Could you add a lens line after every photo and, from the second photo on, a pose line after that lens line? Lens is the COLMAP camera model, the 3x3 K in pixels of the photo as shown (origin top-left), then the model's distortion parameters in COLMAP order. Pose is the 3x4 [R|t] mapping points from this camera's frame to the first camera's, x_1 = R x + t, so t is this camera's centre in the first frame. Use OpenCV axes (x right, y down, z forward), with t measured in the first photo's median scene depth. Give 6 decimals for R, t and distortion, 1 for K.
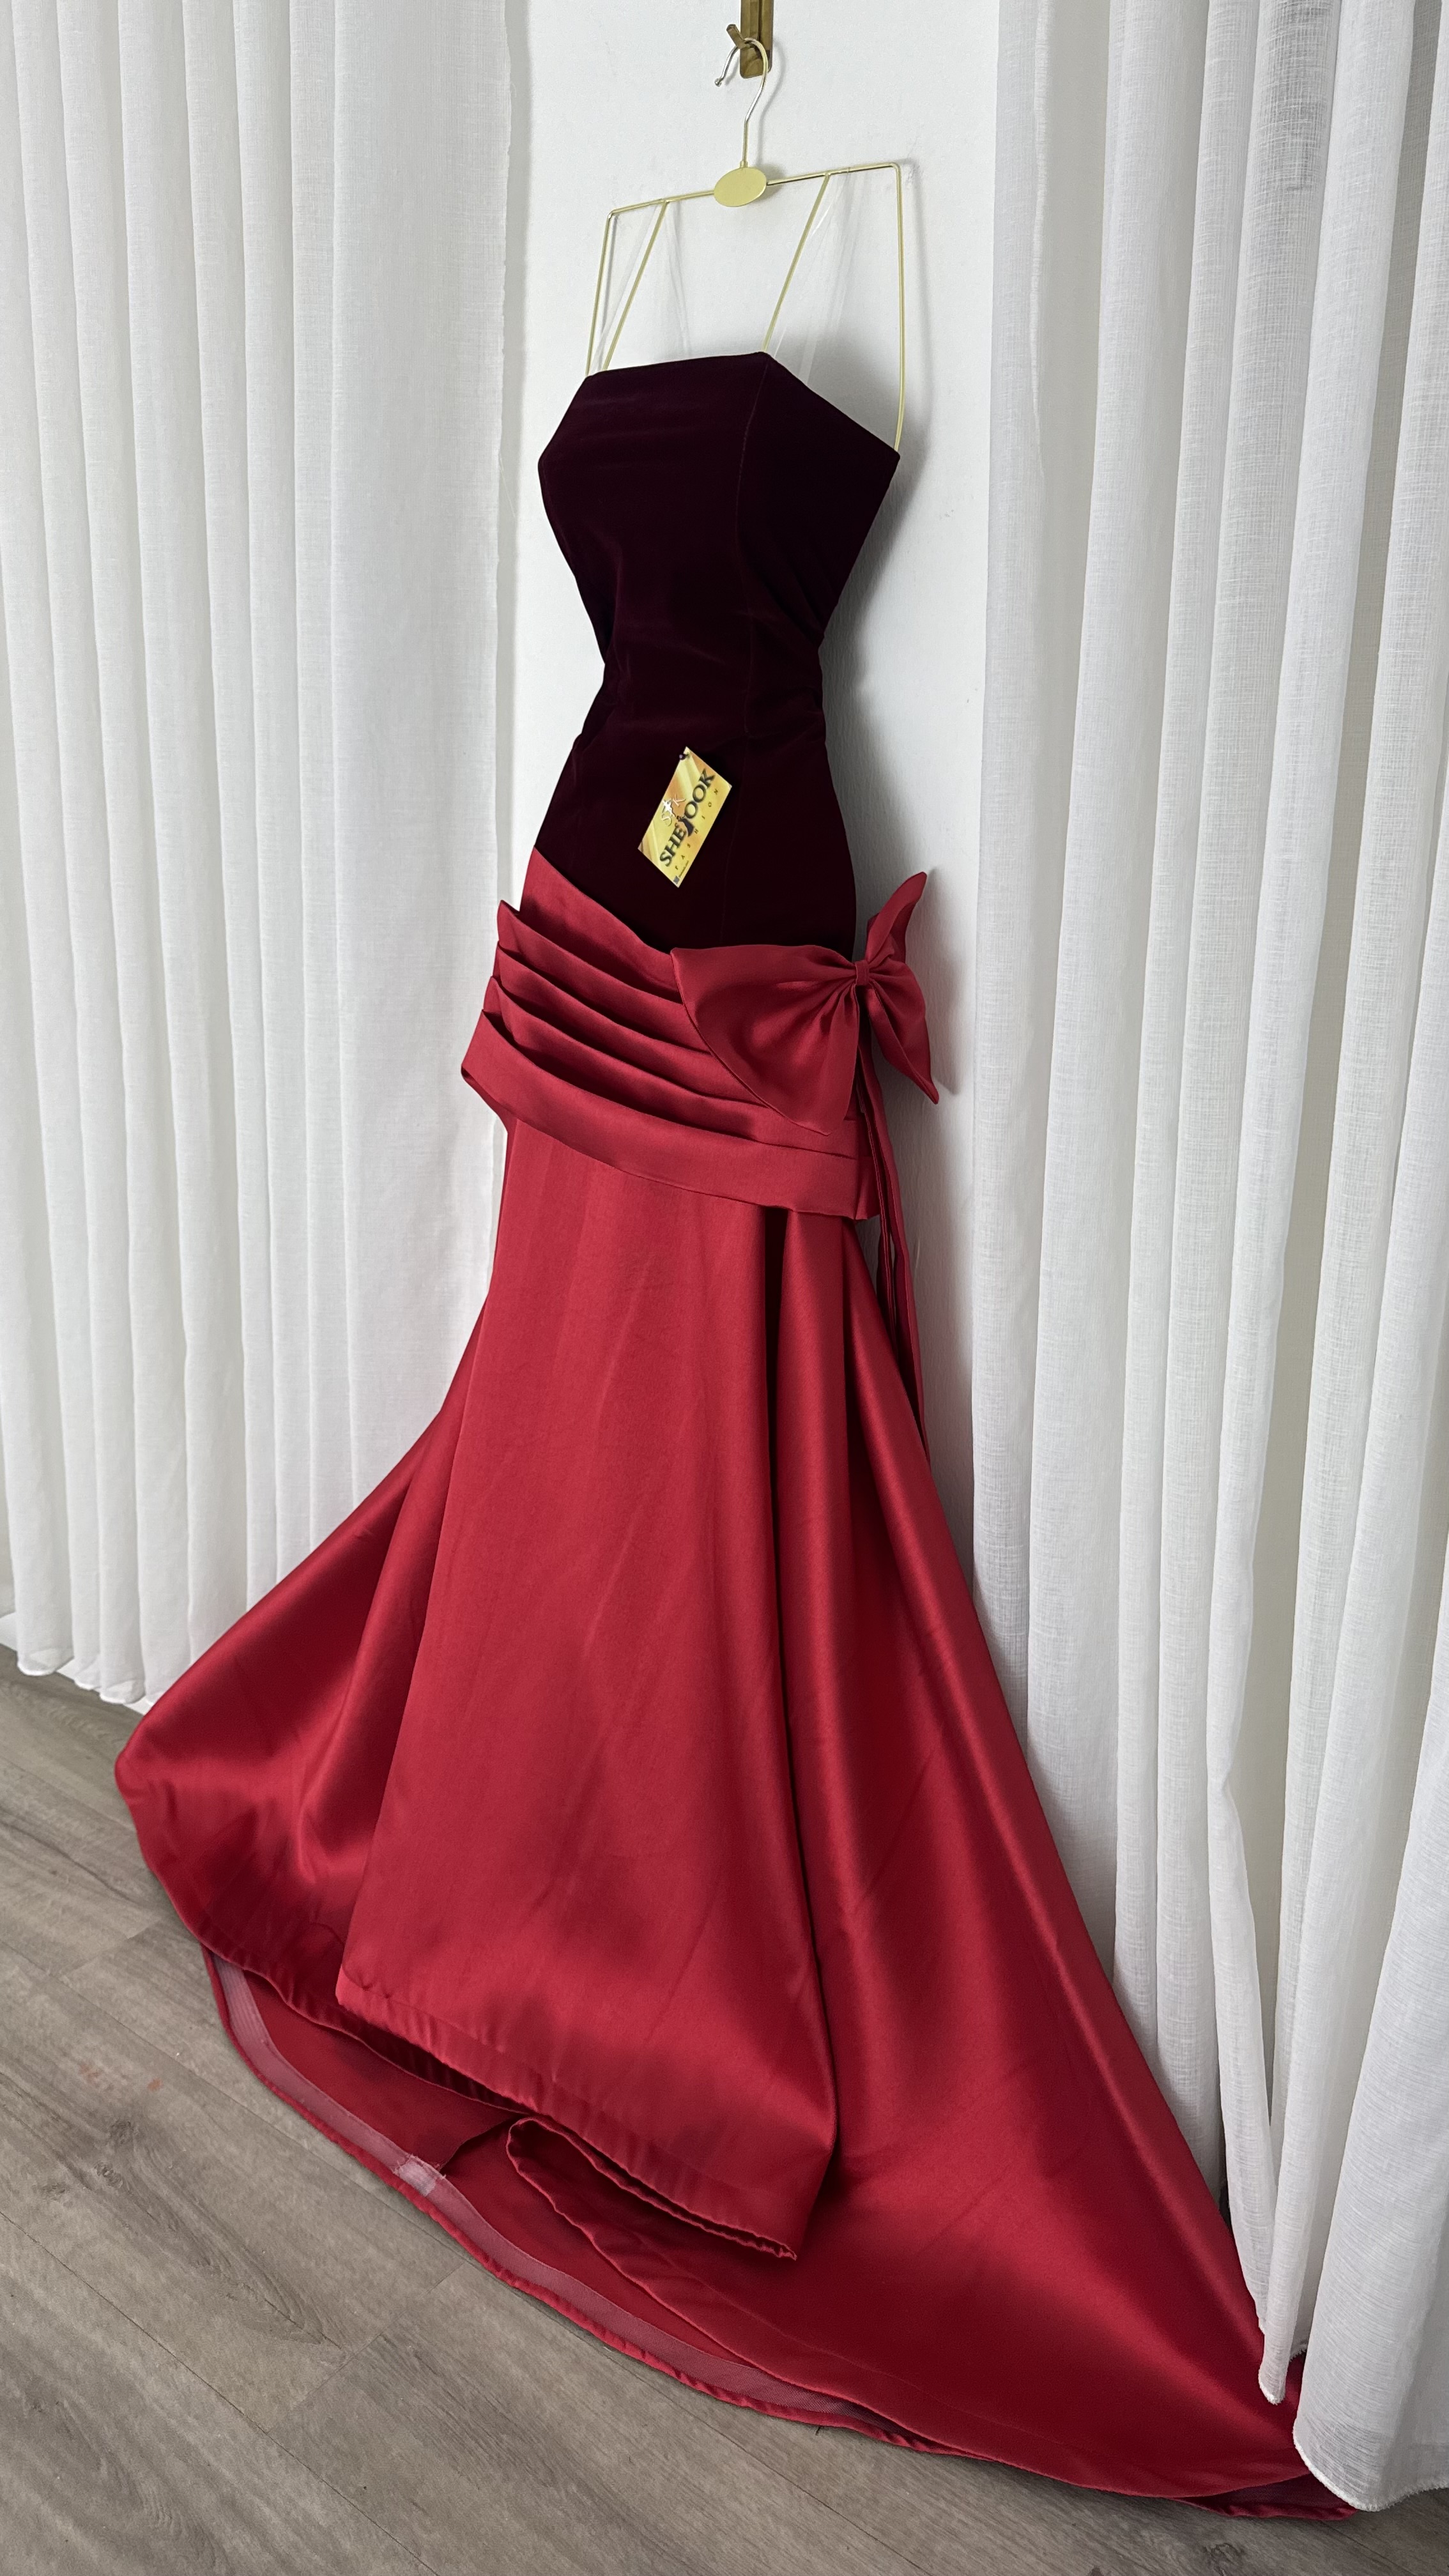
lens RADIAL K [[1825.0, 0, 730.1], [0, 1825.0, 1300.3], [0, 0, 1]] dist [0.056164, -0.054572]
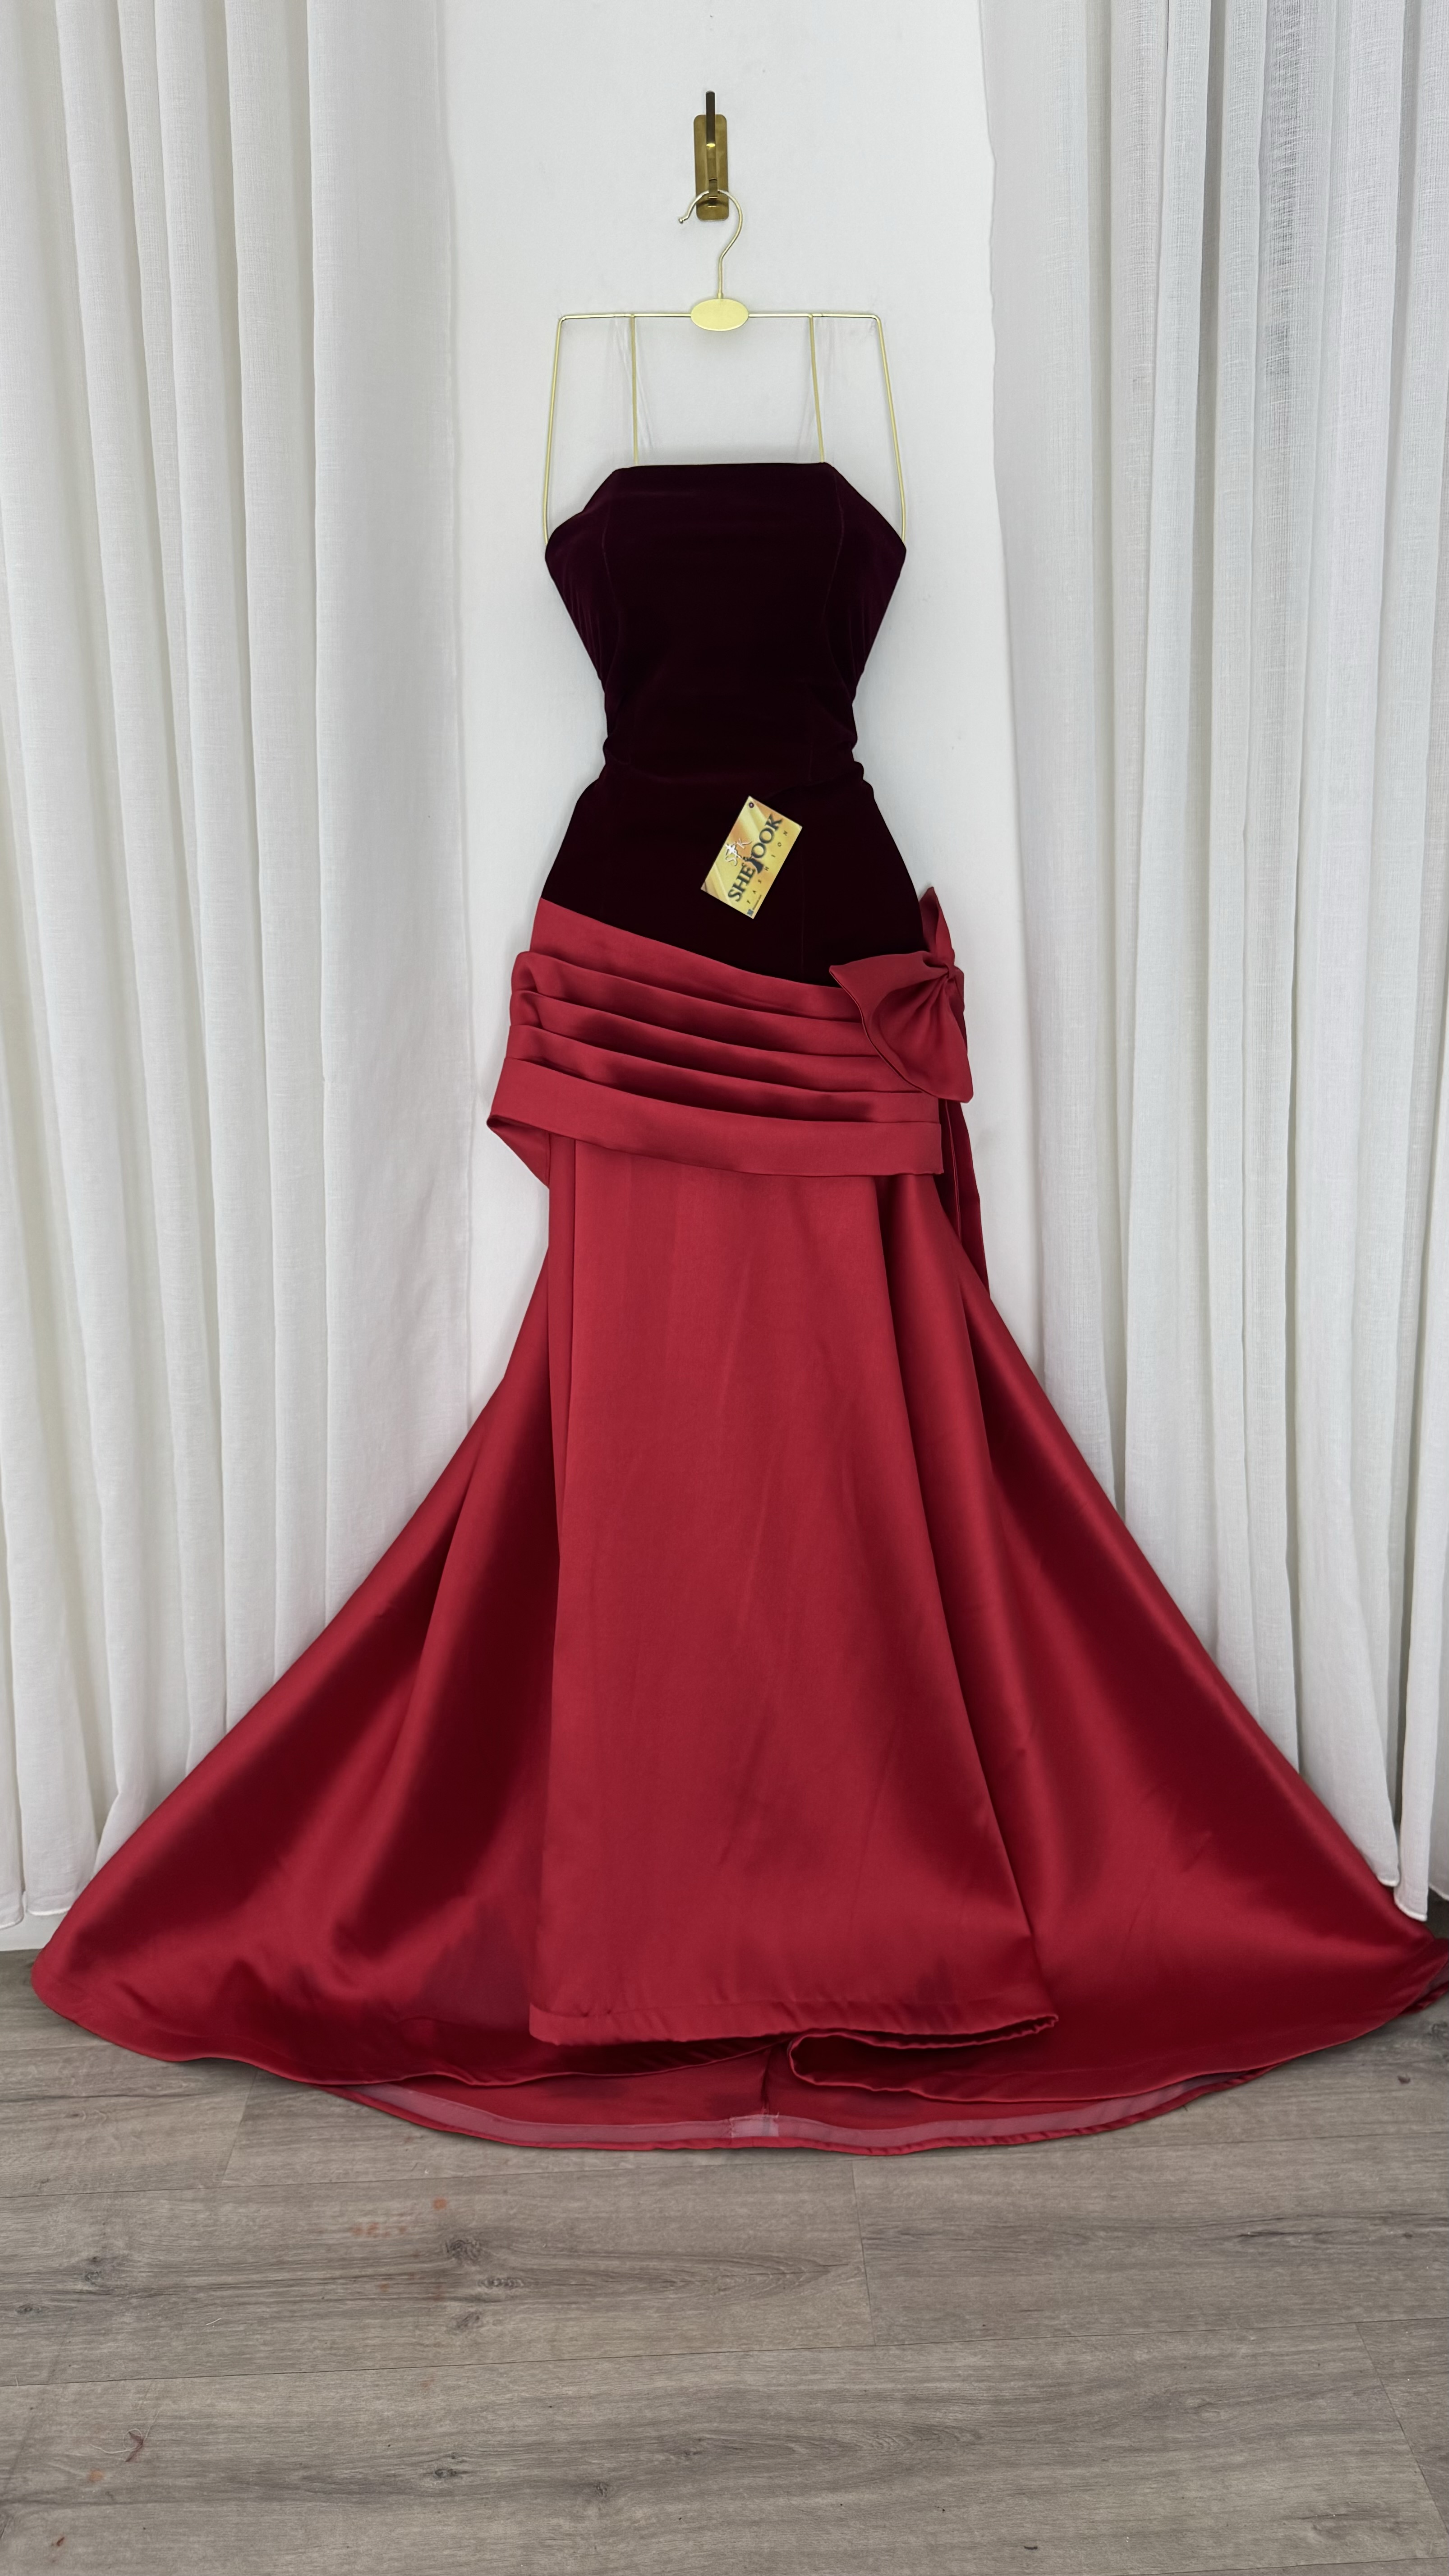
lens RADIAL K [[1825.0, 0, 730.1], [0, 1825.0, 1300.3], [0, 0, 1]] dist [0.056164, -0.054572]
pose [[0.779161, -0.213335, 0.589403, -0.763993], [0.223943, 0.972984, 0.056131, -0.061349], [-0.585455, 0.088258, 0.805886, 0.110255]]
